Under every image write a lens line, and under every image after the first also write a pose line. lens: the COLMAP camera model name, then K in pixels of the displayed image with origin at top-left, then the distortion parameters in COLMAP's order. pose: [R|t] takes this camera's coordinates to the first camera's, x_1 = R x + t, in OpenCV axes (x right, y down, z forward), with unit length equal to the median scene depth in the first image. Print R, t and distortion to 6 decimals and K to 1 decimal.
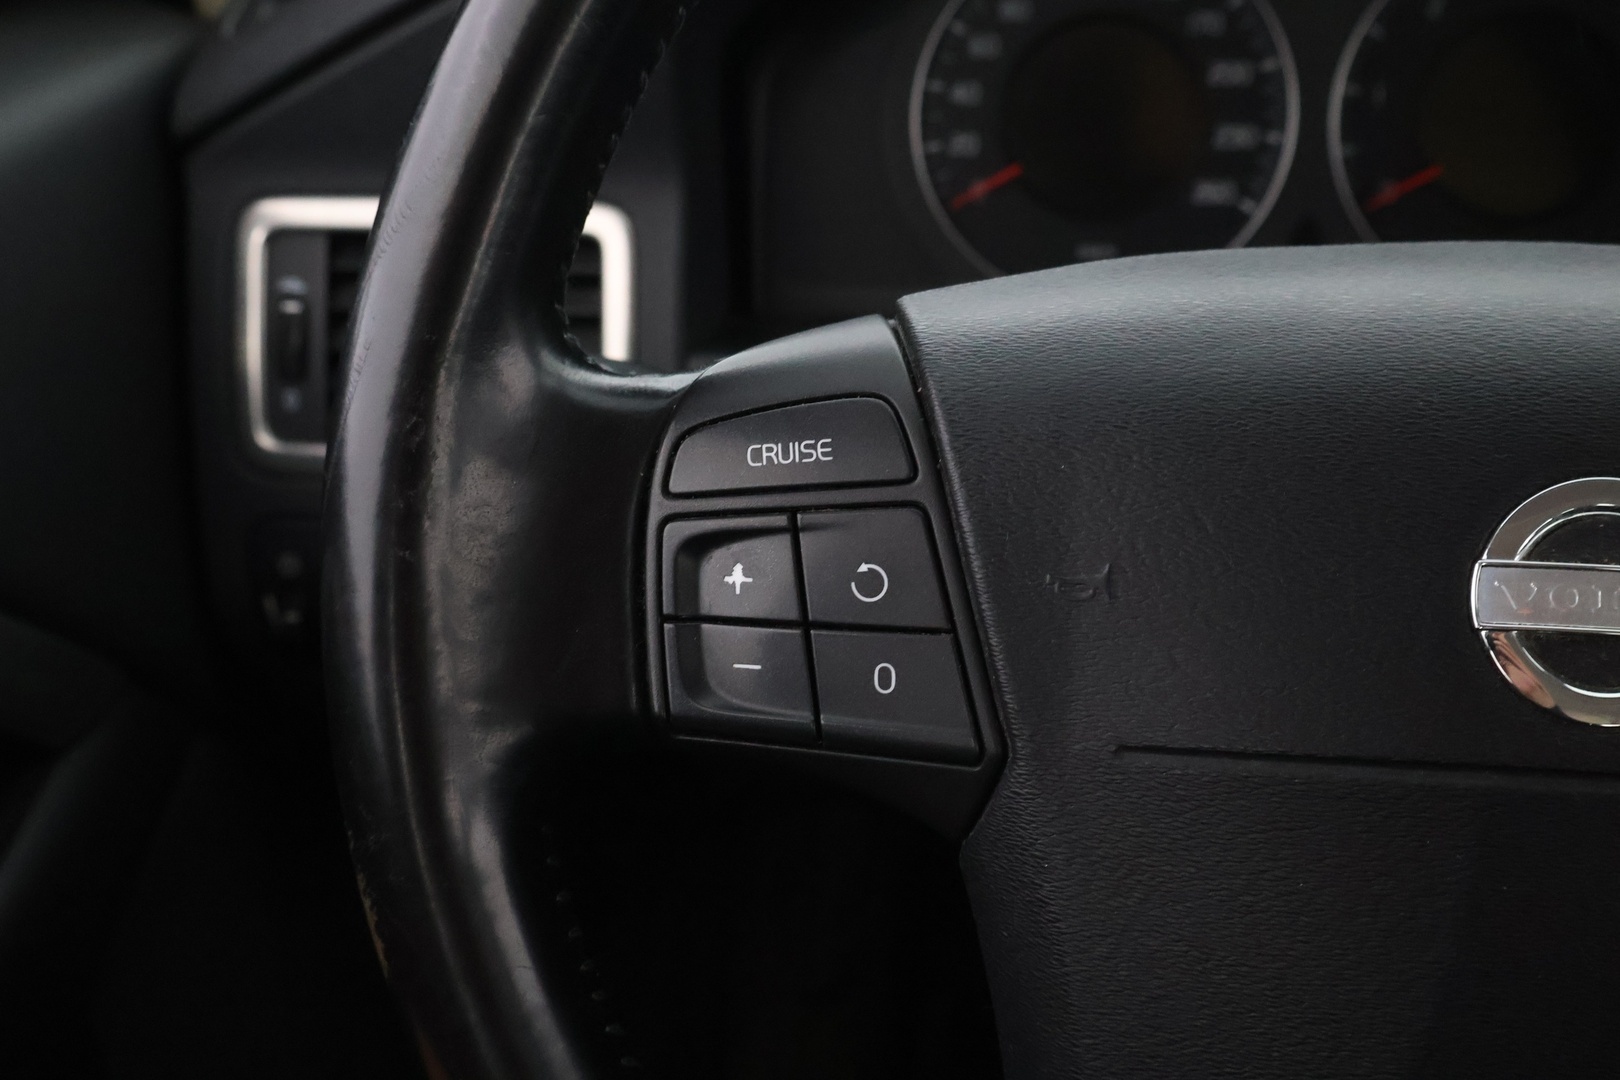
lens RADIAL K [[1940.5, 0, 829.3], [0, 1940.5, 534.4], [0, 0, 1]] dist [0.020300, 0.000000]
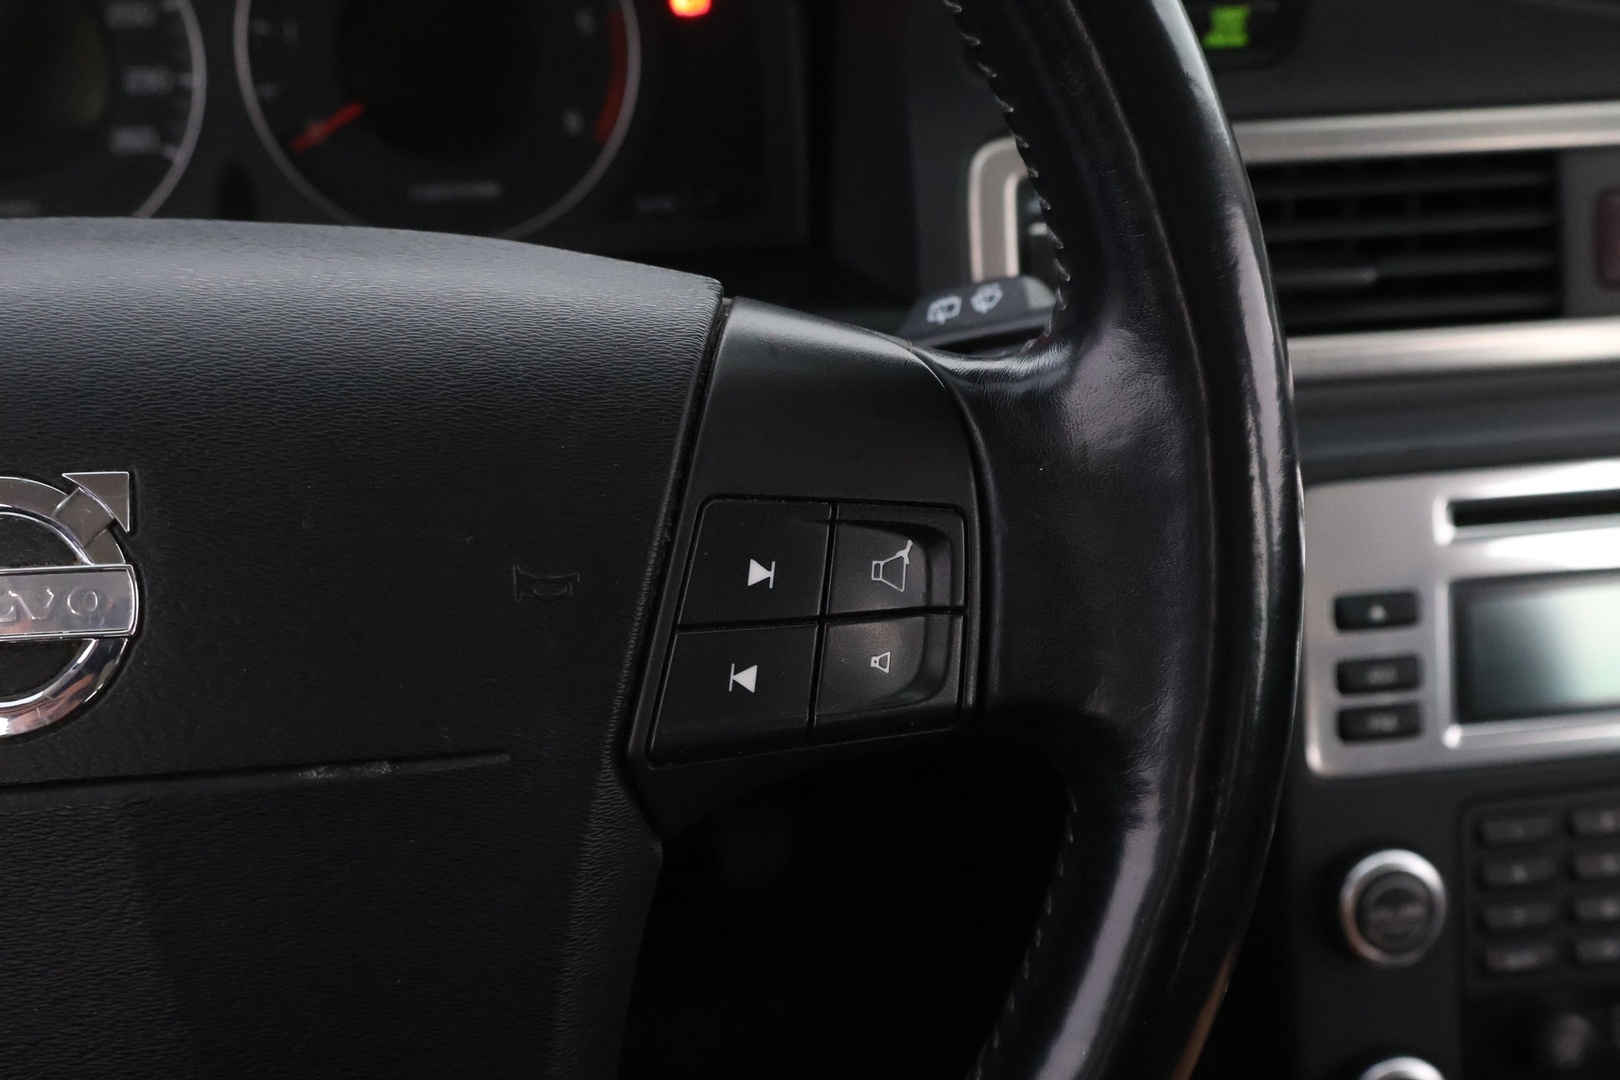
lens RADIAL K [[1940.5, 0, 812.5], [0, 1940.5, 540.8], [0, 0, 1]] dist [0.020300, 0.000000]
pose [[0.960839, -0.101957, 0.257668, 0.483526], [0.089053, 0.994139, 0.061295, -0.018979], [-0.262407, -0.035949, 0.964287, -0.024767]]
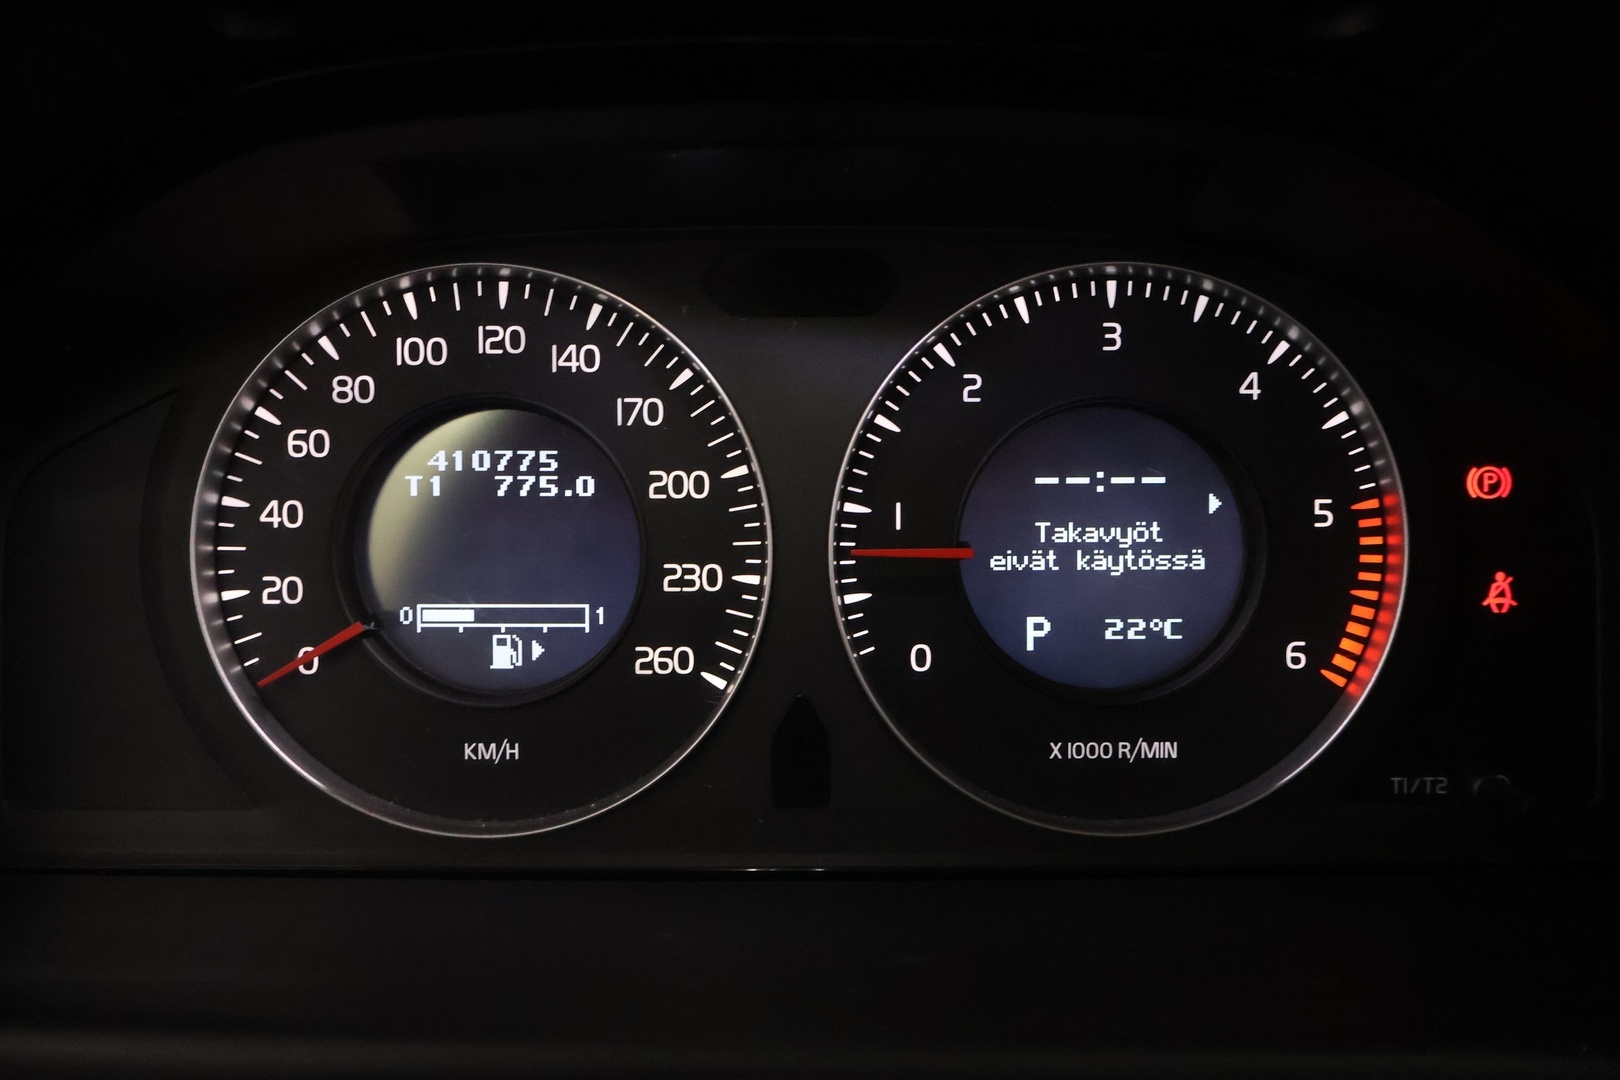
lens RADIAL K [[1371.5, 0, 765.3], [0, 1371.5, 593.2], [0, 0, 1]] dist [-0.004873, 0.014068]
pose [[0.992656, -0.006441, 0.120801, 0.339256], [0.029213, 0.981791, -0.187706, -0.211968], [-0.117392, 0.189857, 0.974768, 1.037263]]
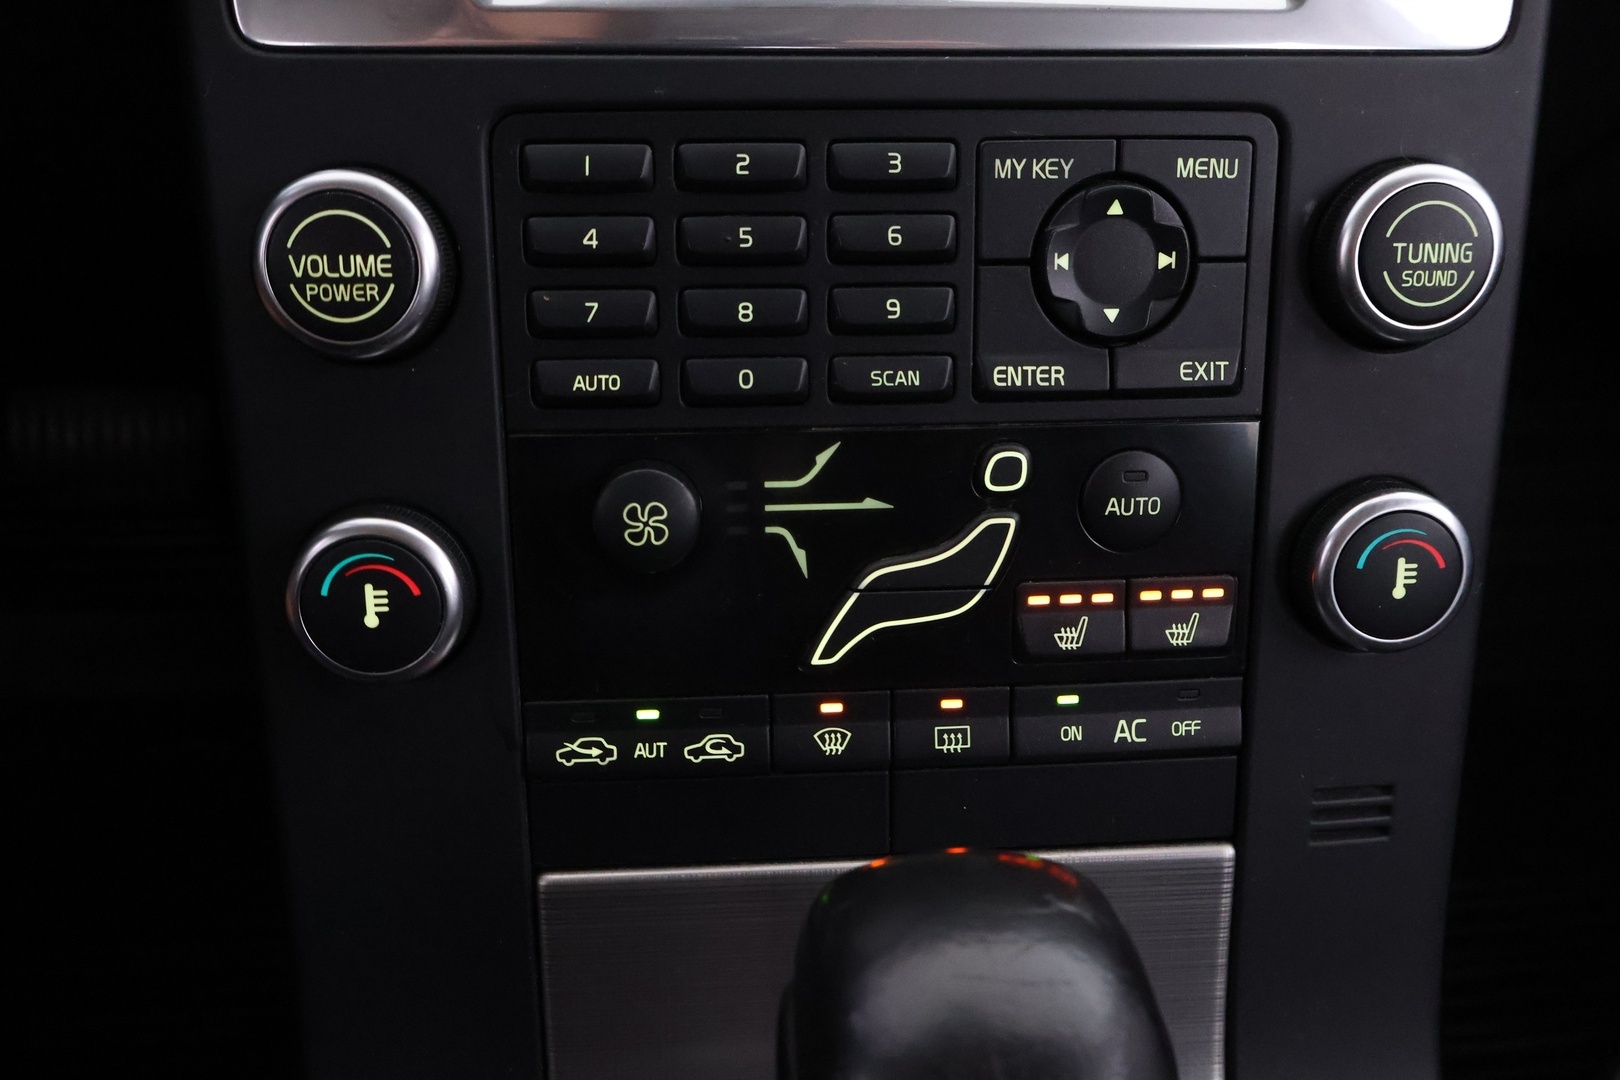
lens RADIAL K [[1371.5, 0, 816.7], [0, 1371.5, 540.7], [0, 0, 1]] dist [-0.004873, 0.014068]
pose [[0.977829, -0.064270, 0.199301, 1.424361], [0.029406, 0.984449, 0.173190, 0.454488], [-0.207332, -0.163490, 0.964512, 0.656850]]
